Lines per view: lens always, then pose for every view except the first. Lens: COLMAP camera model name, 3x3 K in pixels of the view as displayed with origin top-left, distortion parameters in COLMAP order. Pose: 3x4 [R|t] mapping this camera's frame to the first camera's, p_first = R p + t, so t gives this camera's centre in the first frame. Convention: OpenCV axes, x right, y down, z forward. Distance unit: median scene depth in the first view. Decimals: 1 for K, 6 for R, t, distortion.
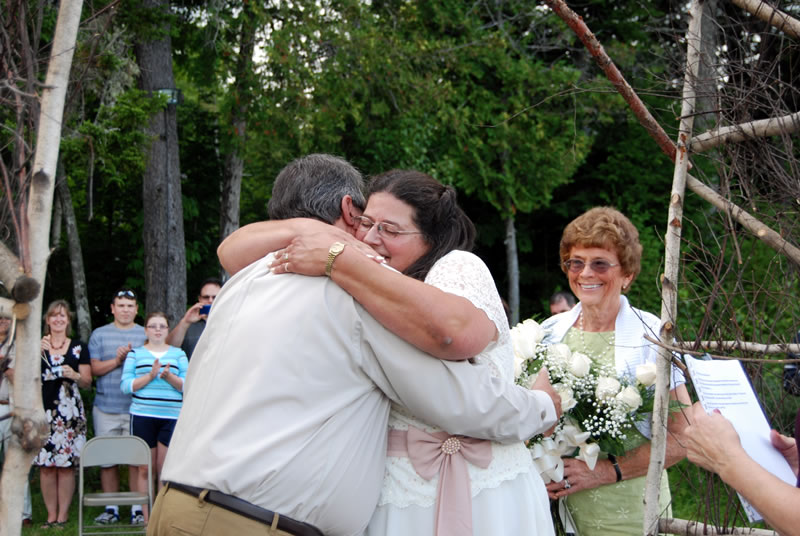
lens RADIAL K [[1338.0, 0, 402.7], [0, 1338.0, 270.9], [0, 0, 1]] dist [-0.024560, -0.069448]
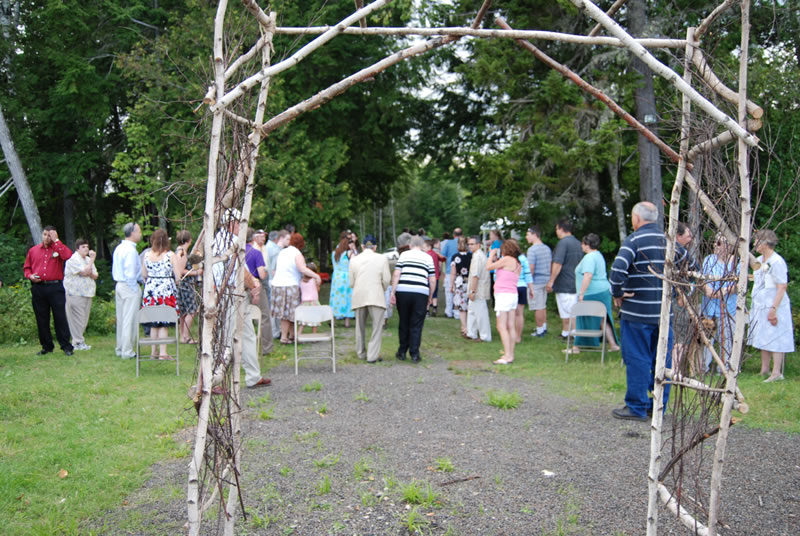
lens RADIAL K [[696.6, 0, 404.6], [0, 696.6, 270.6], [0, 0, 1]] dist [-0.078261, 0.017165]
pose [[0.807263, 0.018271, -0.589909, 0.107019], [0.034878, 0.996297, 0.078587, -0.007031], [0.589160, -0.084015, 0.803637, 0.016364]]
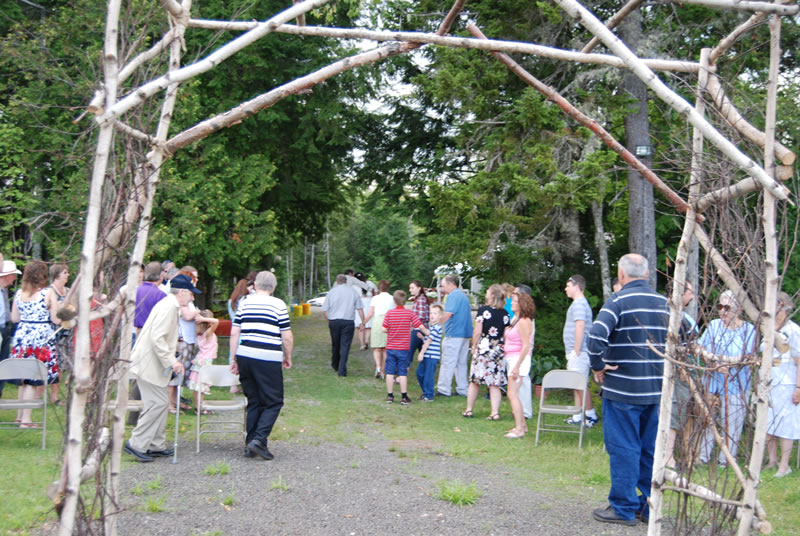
lens RADIAL K [[852.7, 0, 405.9], [0, 852.7, 270.6], [0, 0, 1]] dist [-0.068209, 0.022757]
pose [[0.849447, 0.016413, -0.527418, 0.101603], [-0.006310, 0.999761, 0.020950, -0.010242], [0.527636, -0.014468, 0.849347, 0.023109]]
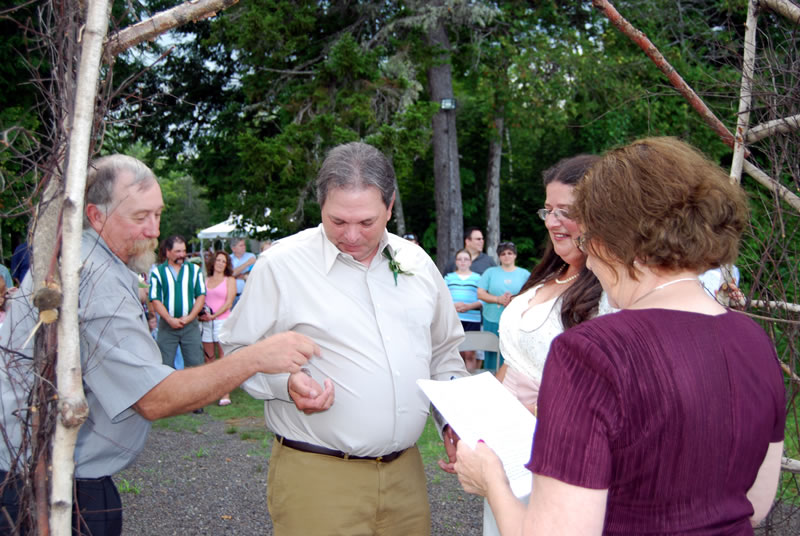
lens RADIAL K [[852.7, 0, 405.9], [0, 852.7, 270.6], [0, 0, 1]] dist [-0.068209, 0.022757]
pose [[0.965087, 0.000681, -0.261930, 0.028279], [0.017454, 0.997607, 0.066903, -0.007067], [0.261349, -0.069139, 0.962765, 0.043362]]
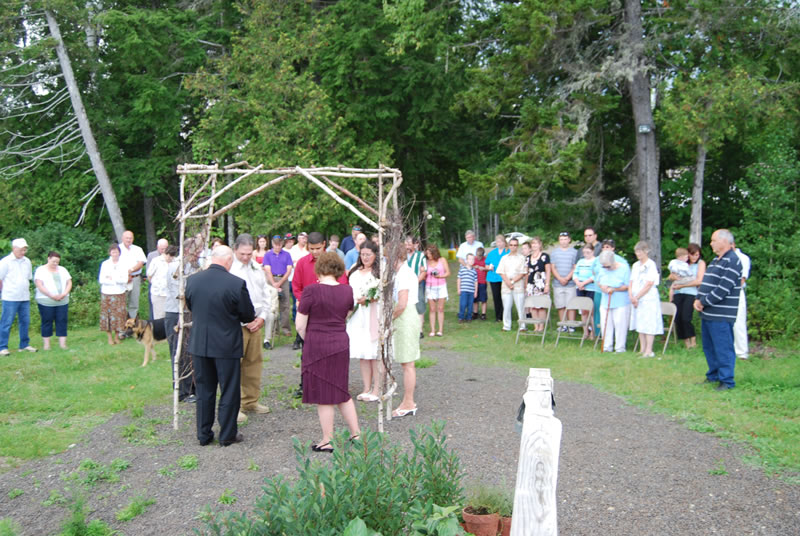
lens RADIAL K [[852.7, 0, 405.9], [0, 852.7, 270.6], [0, 0, 1]] dist [-0.068209, 0.022757]
pose [[0.695821, 0.029155, -0.717623, 0.463739], [0.048148, 0.995034, 0.087111, -0.043123], [0.716600, -0.095165, 0.690962, -0.149614]]
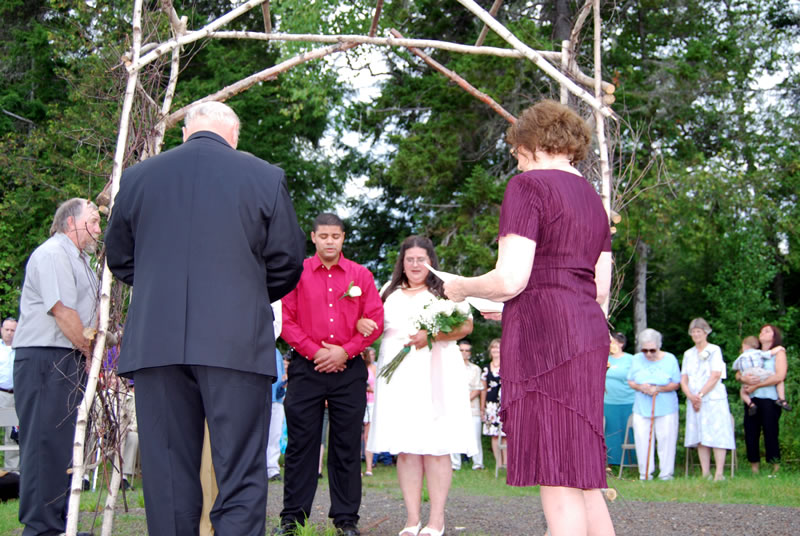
lens RADIAL K [[852.7, 0, 405.9], [0, 852.7, 270.6], [0, 0, 1]] dist [-0.068209, 0.022757]
pose [[0.863309, -0.091165, -0.496373, 0.142414], [0.030493, 0.991175, -0.129009, 0.051027], [0.503753, 0.096239, 0.858470, -0.025662]]
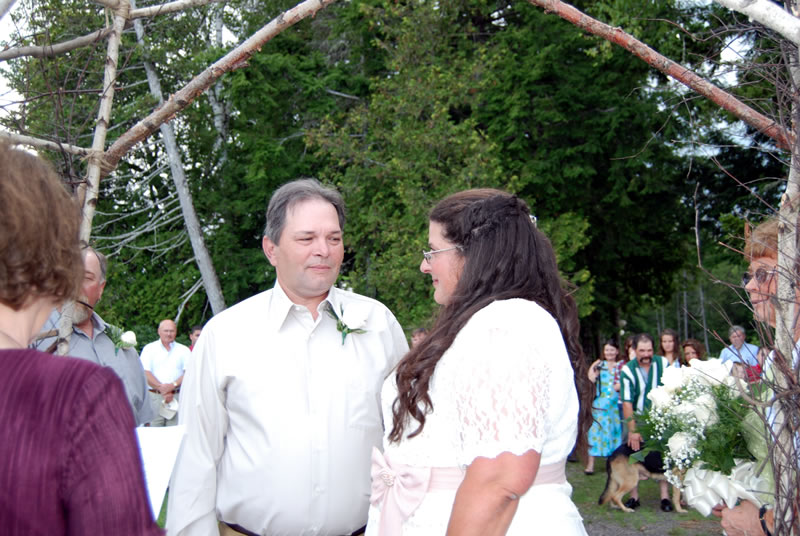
lens RADIAL K [[852.7, 0, 405.9], [0, 852.7, 270.6], [0, 0, 1]] dist [-0.068209, 0.022757]
pose [[0.540474, -0.090669, -0.836461, 0.122948], [0.051390, 0.995878, -0.074744, 0.004003], [0.839789, -0.002589, 0.542906, 0.123230]]
